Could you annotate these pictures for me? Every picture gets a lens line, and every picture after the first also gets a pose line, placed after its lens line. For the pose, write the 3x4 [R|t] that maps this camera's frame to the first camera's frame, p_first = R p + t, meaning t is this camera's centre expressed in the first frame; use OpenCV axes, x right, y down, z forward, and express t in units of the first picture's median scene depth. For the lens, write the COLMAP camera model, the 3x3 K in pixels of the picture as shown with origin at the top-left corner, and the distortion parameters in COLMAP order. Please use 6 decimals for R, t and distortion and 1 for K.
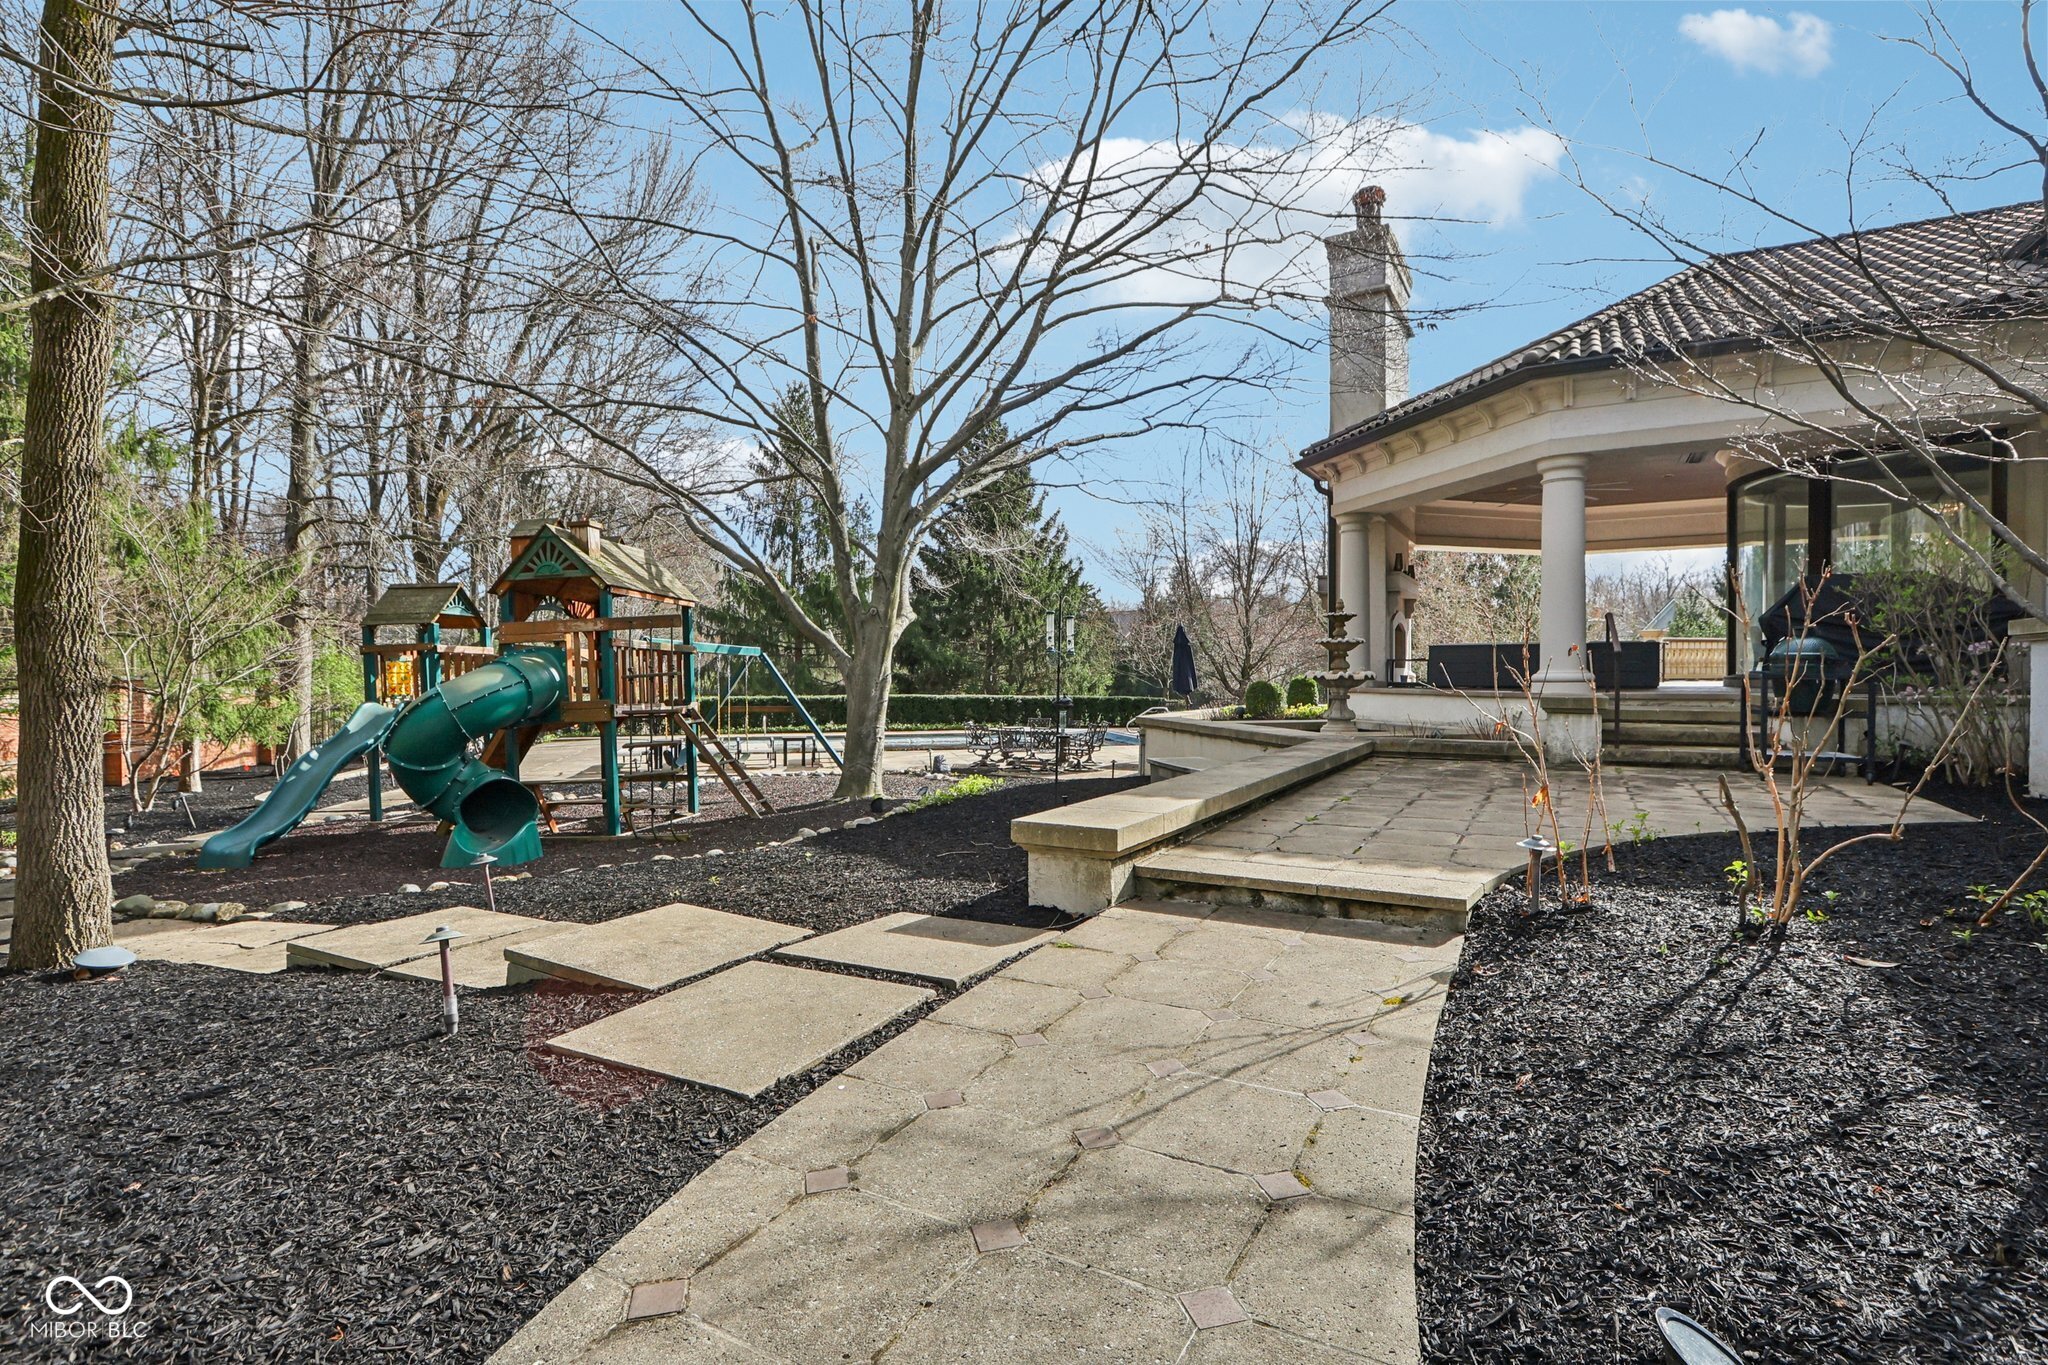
lens RADIAL K [[945.1, 0, 1031.5], [0, 945.1, 680.7], [0, 0, 1]] dist [-0.000320, -0.000011]
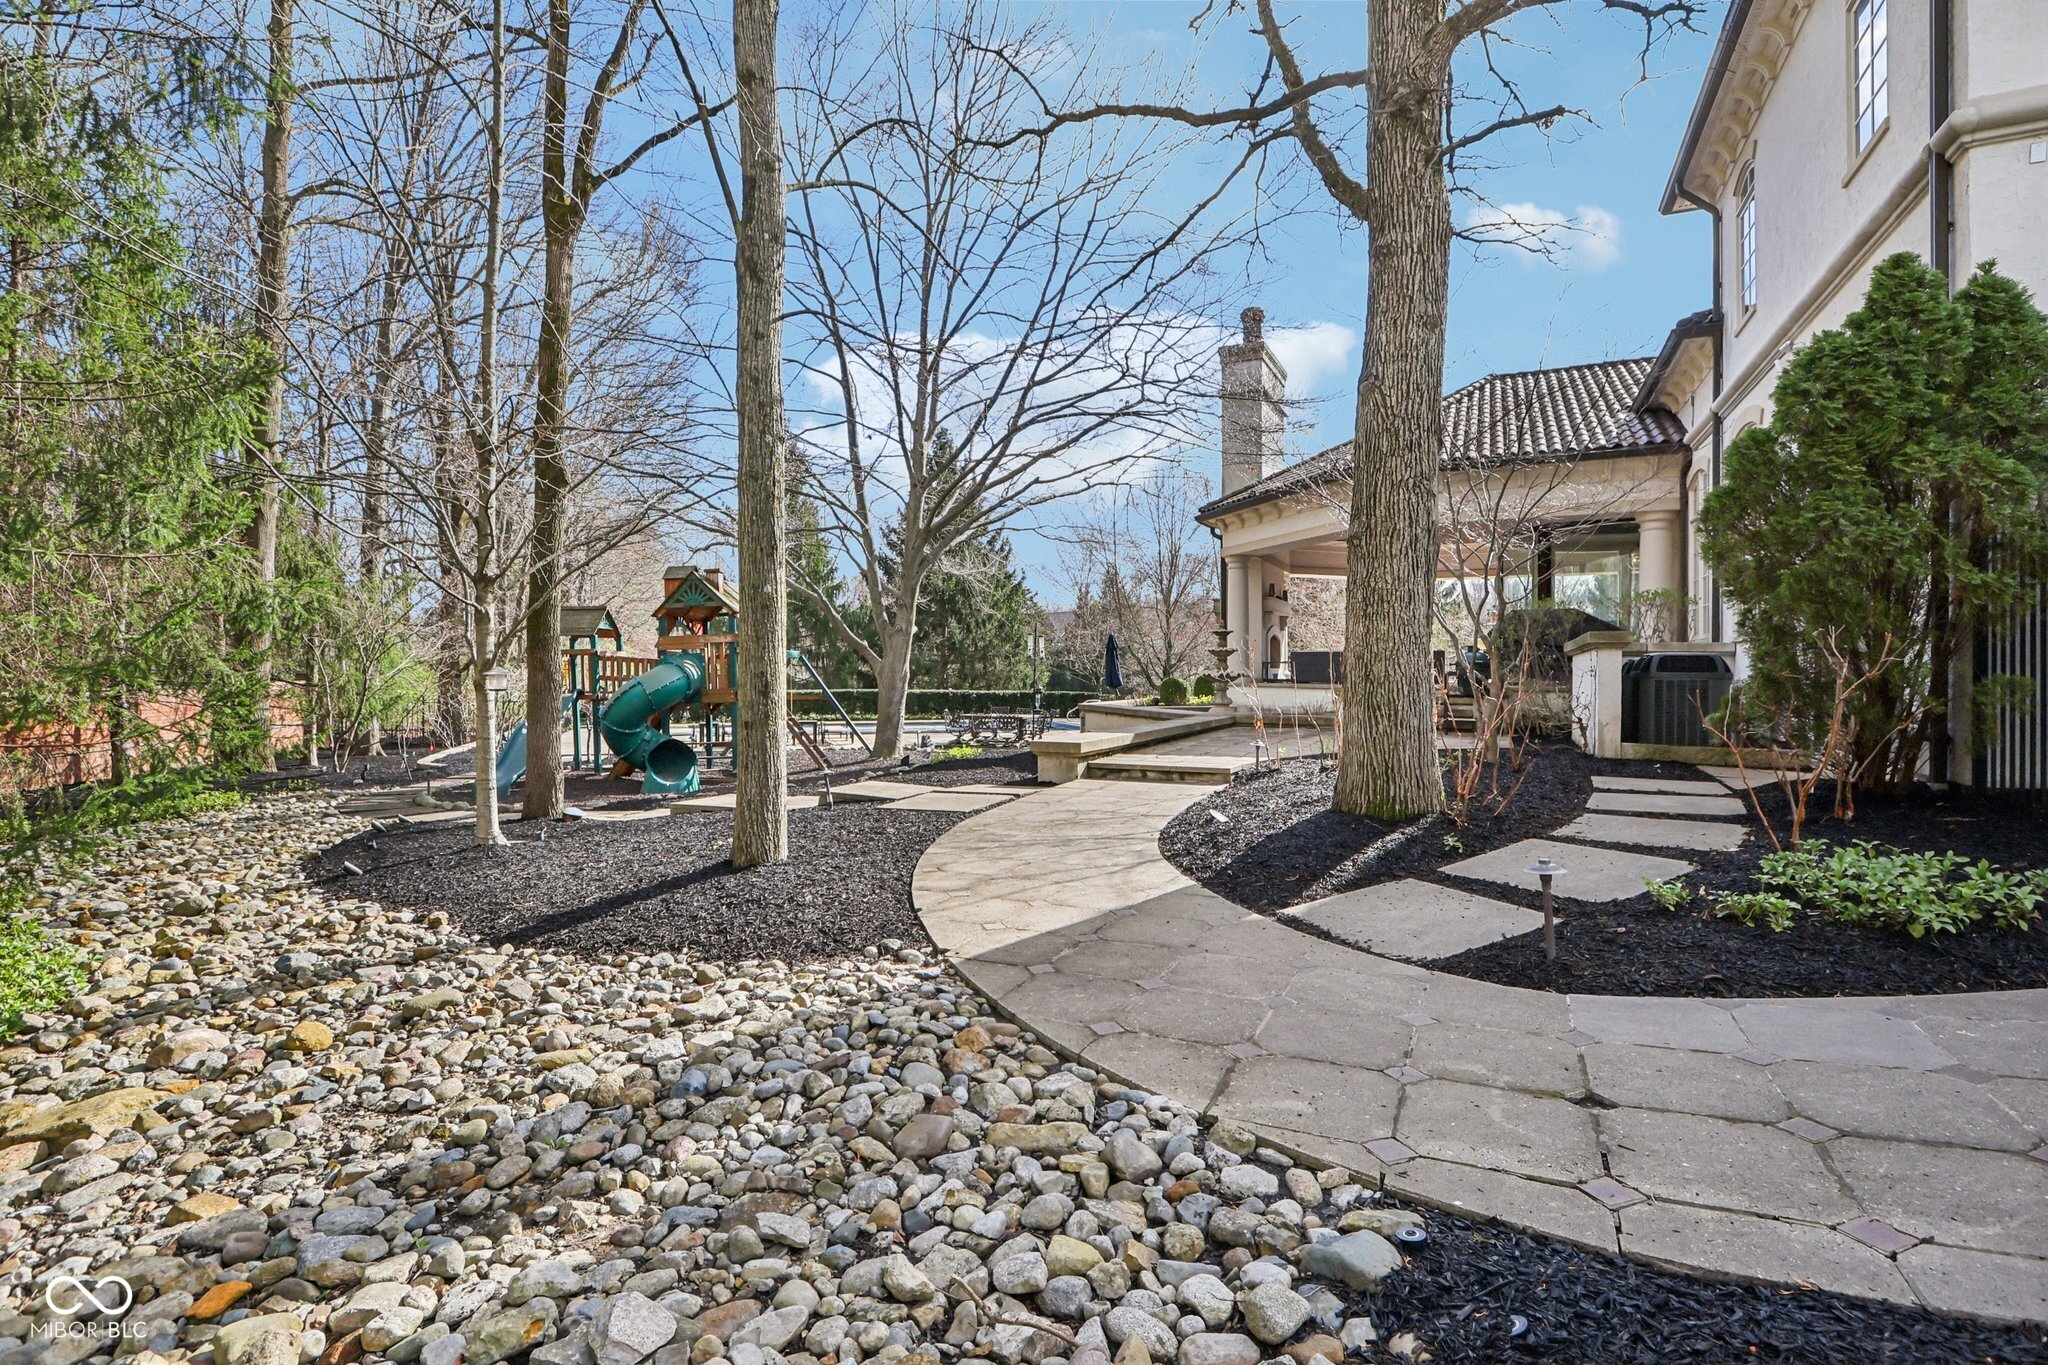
lens RADIAL K [[945.1, 0, 1022.4], [0, 945.1, 683.1], [0, 0, 1]] dist [-0.000320, -0.000011]
pose [[0.998080, 0.001876, 0.061909, -0.052992], [-0.002159, 0.999988, 0.004502, 0.002643], [-0.061900, -0.004627, 0.998072, -0.344132]]
